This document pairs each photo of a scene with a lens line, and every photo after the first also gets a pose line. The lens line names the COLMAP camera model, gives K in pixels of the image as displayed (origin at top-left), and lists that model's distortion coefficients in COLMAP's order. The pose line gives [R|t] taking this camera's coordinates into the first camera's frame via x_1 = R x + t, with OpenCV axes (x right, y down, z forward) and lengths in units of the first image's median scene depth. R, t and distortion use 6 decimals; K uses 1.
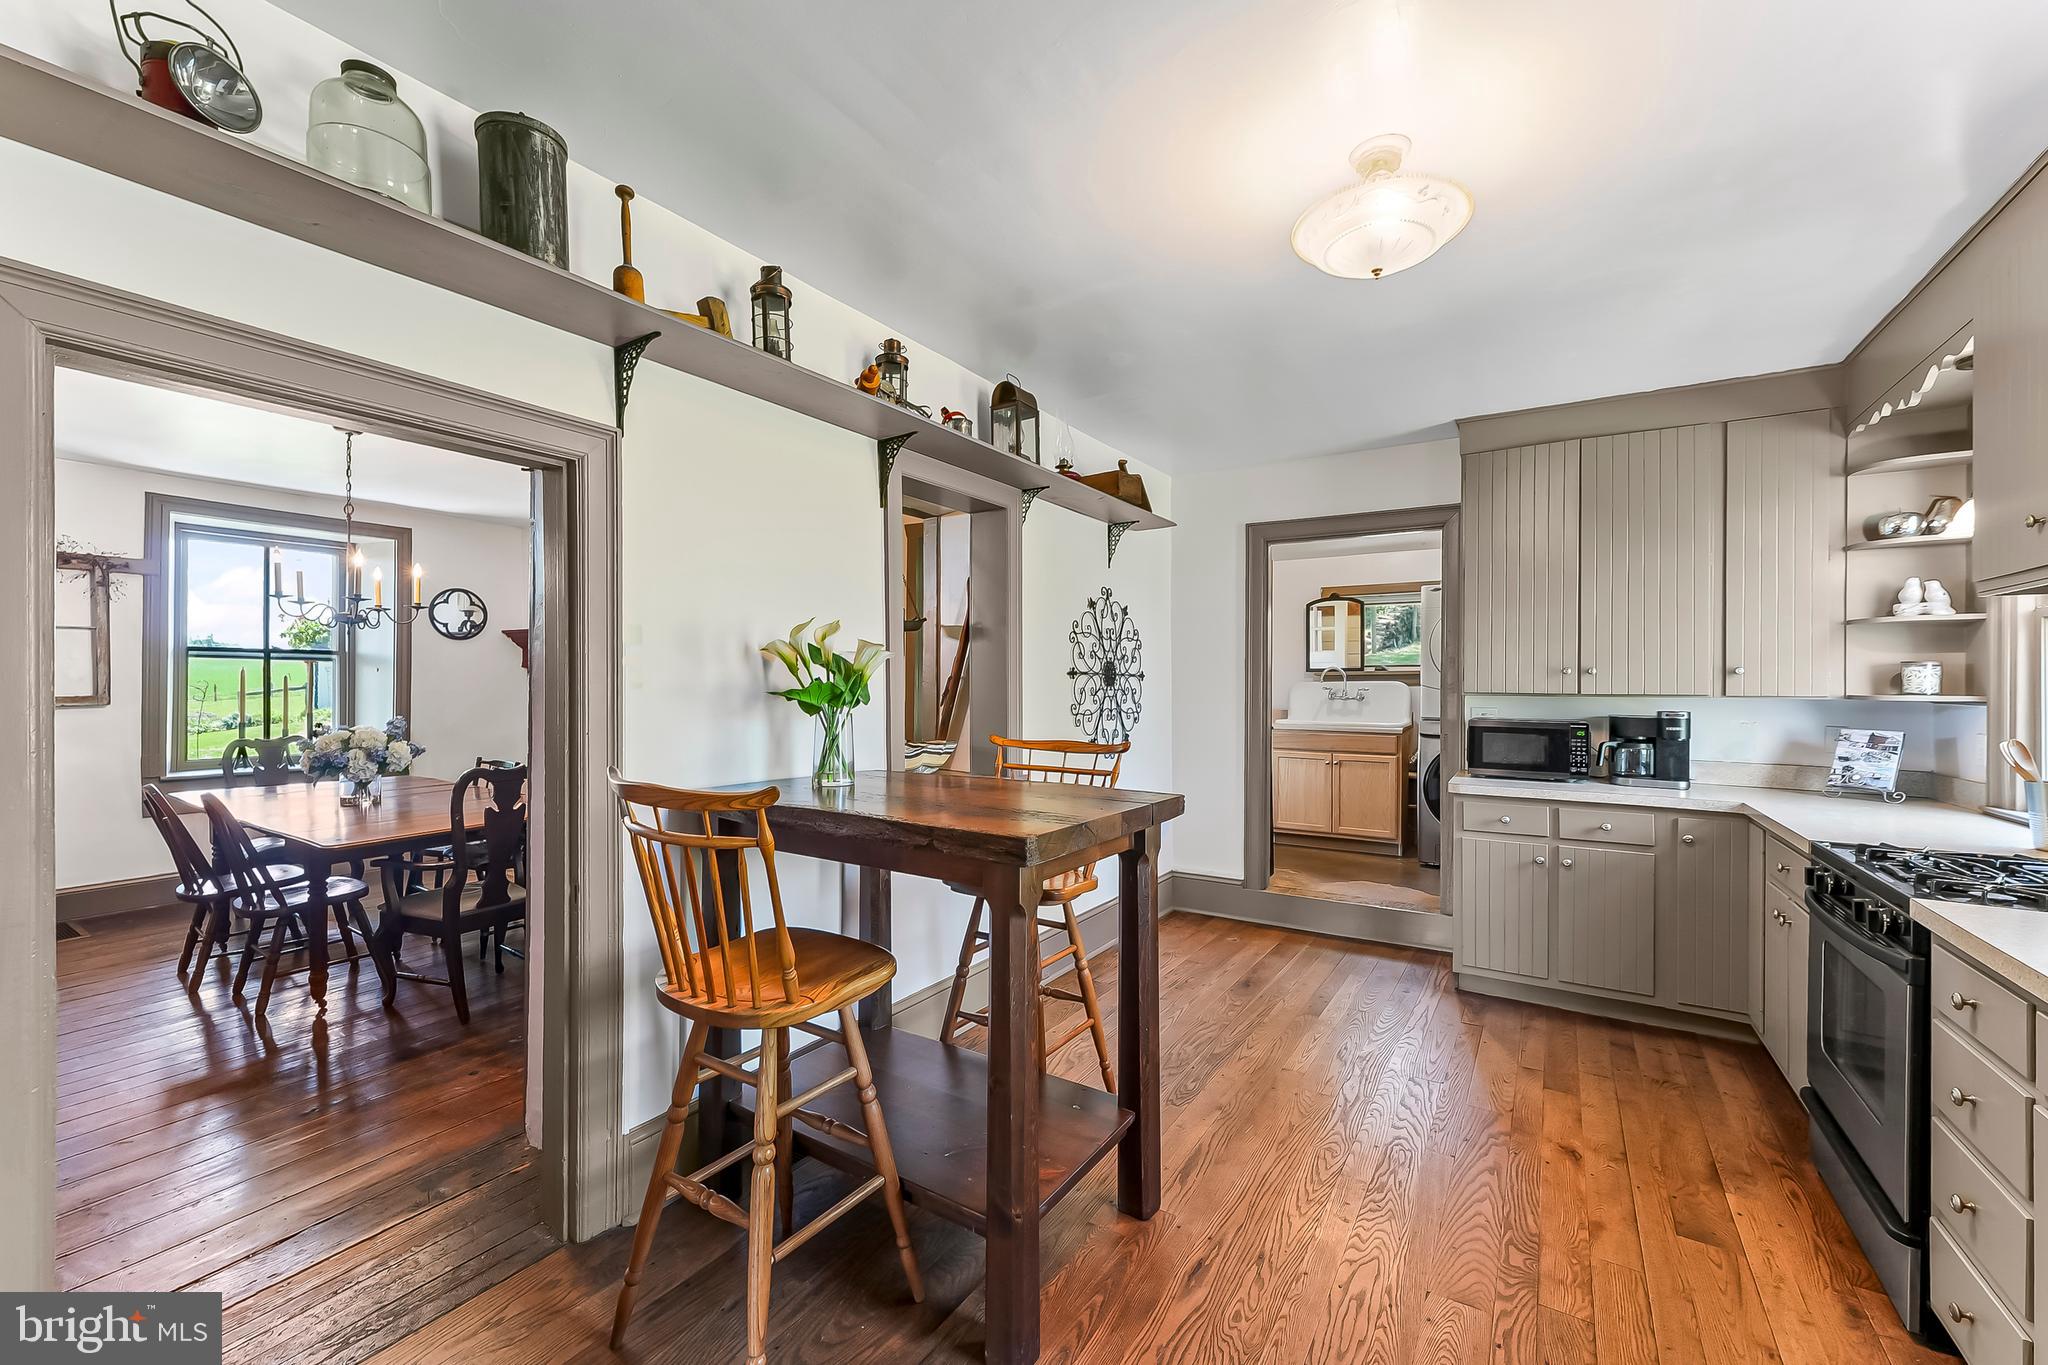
lens RADIAL K [[825.1, 0, 1018.3], [0, 825.1, 683.8], [0, 0, 1]] dist [0.008234, -0.000206]
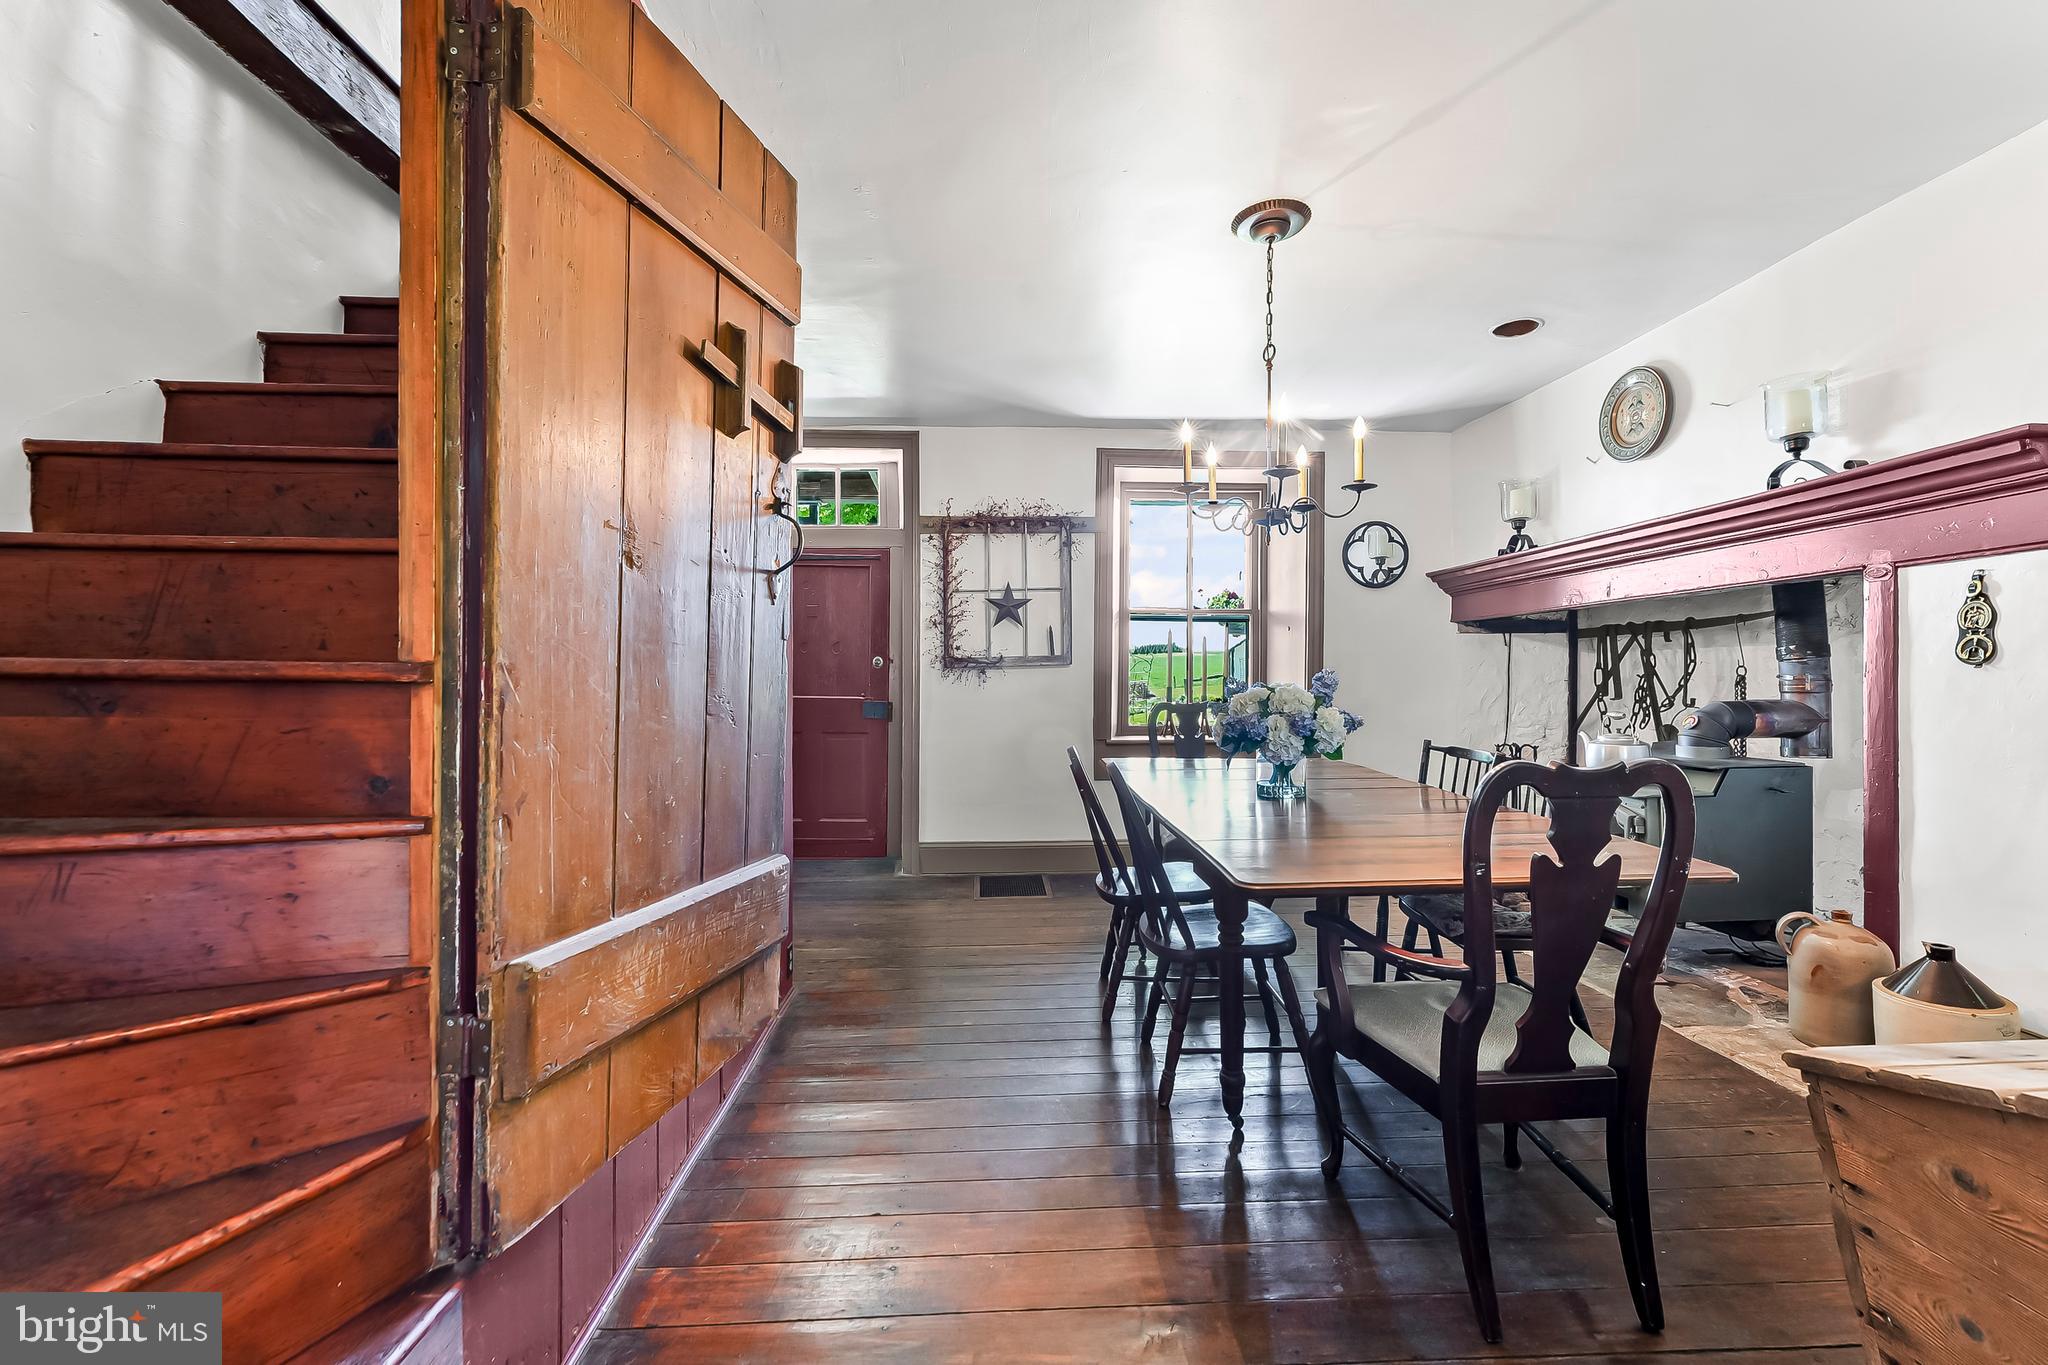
lens RADIAL K [[825.1, 0, 1025.8], [0, 825.1, 682.6], [0, 0, 1]] dist [0.008234, -0.000206]
pose [[0.583916, 0.005333, -0.811797, -0.369321], [-0.000841, 0.999982, 0.005964, 0.047742], [0.811814, -0.002799, 0.583910, 0.438752]]
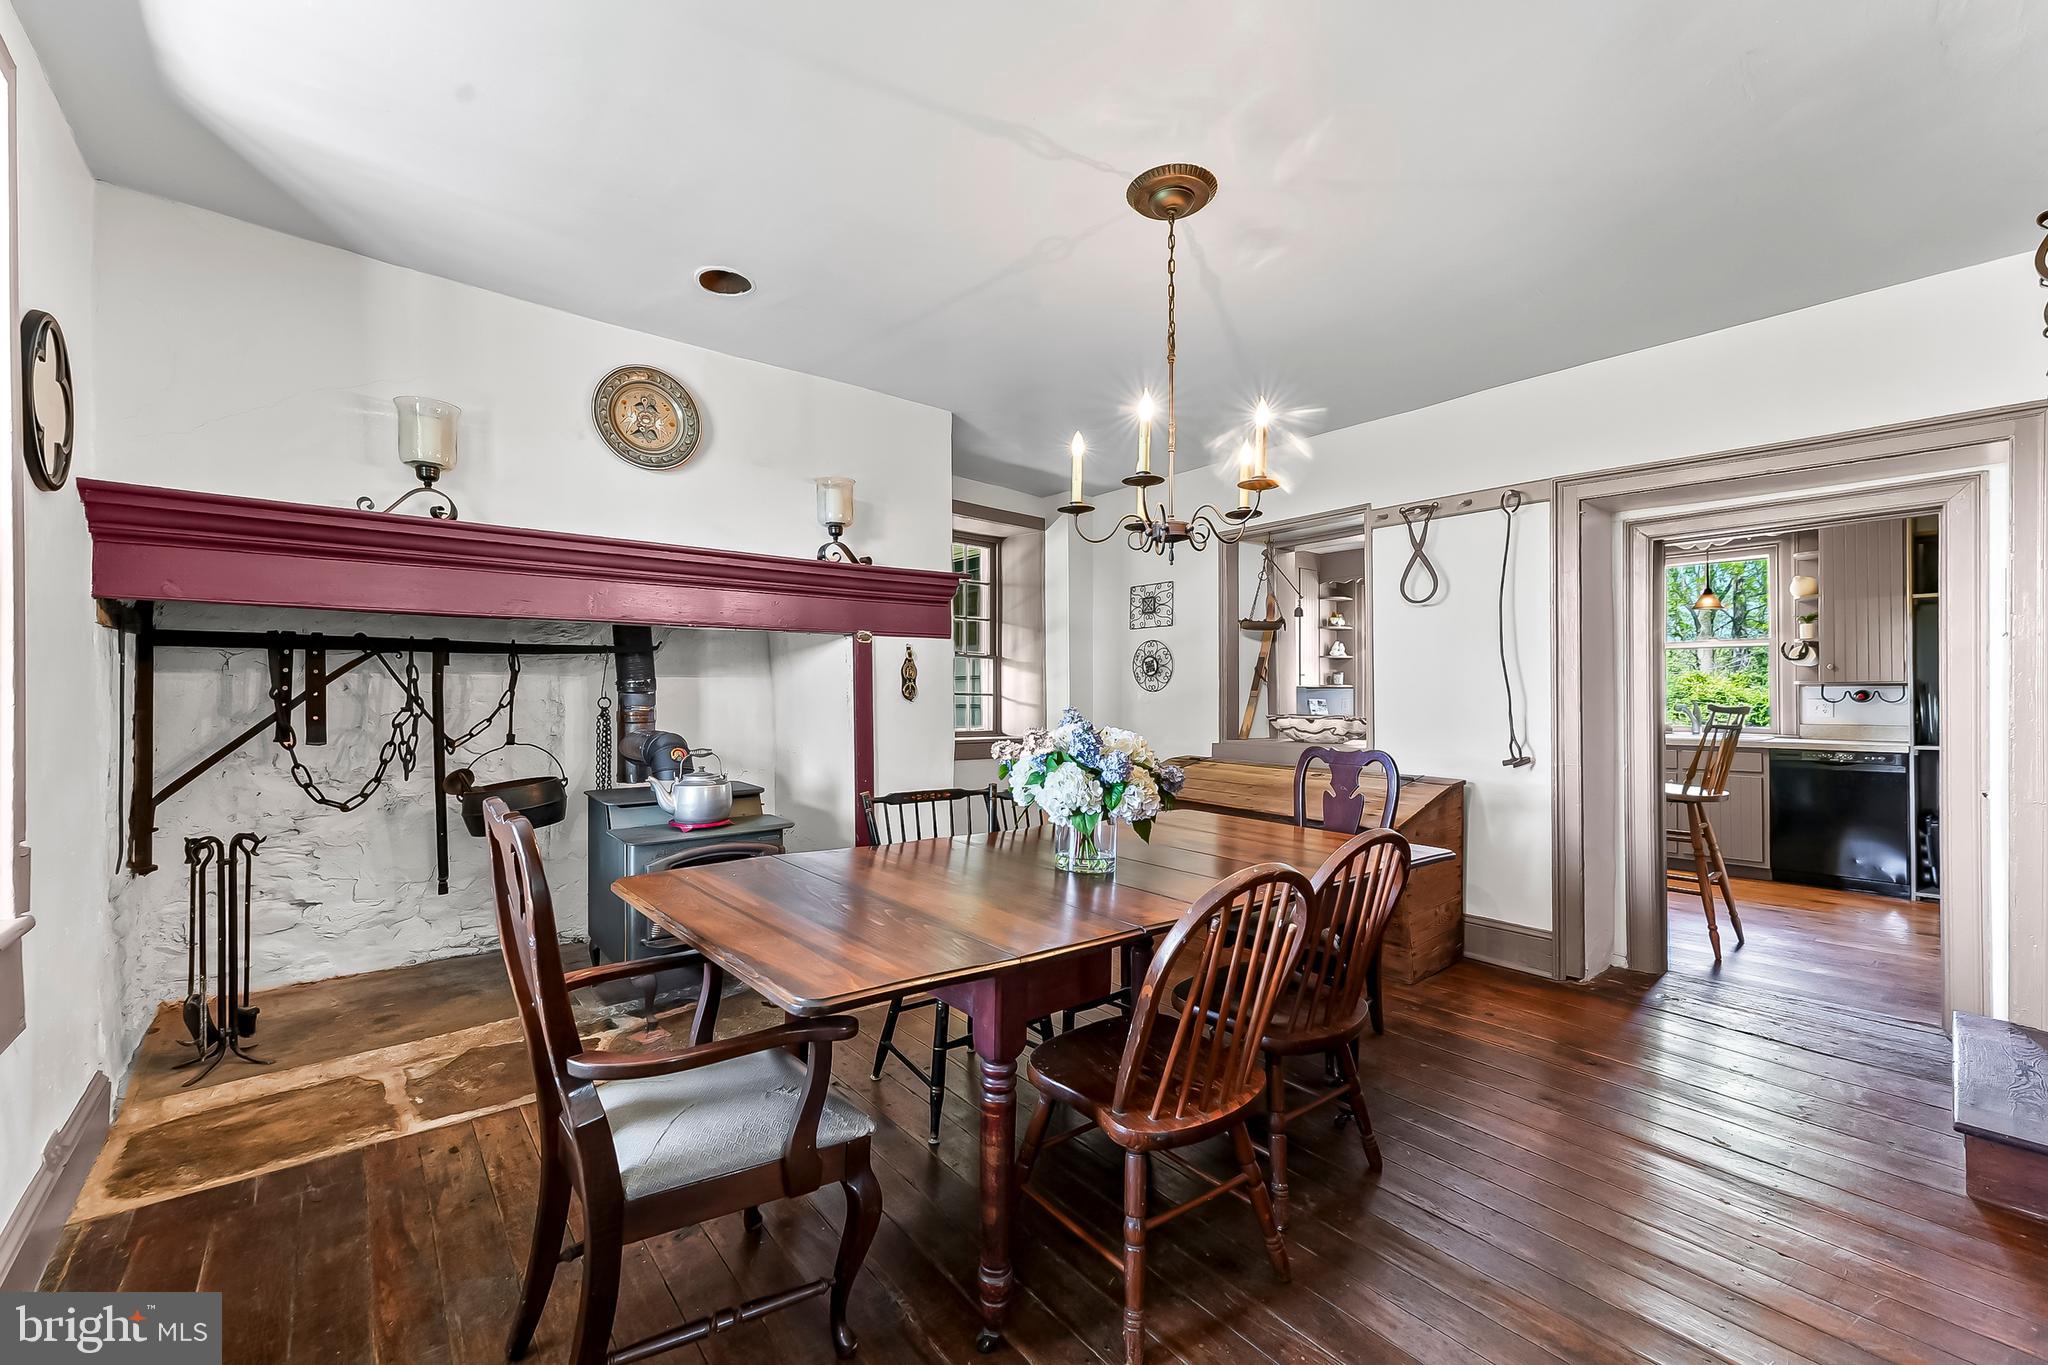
lens RADIAL K [[825.1, 0, 1017.8], [0, 825.1, 691.9], [0, 0, 1]] dist [0.008234, -0.000206]
pose [[0.289417, 0.002342, 0.957200, -1.334691], [0.000599, 0.999996, -0.002627, 0.031317], [-0.957203, 0.001334, 0.289414, 0.903387]]
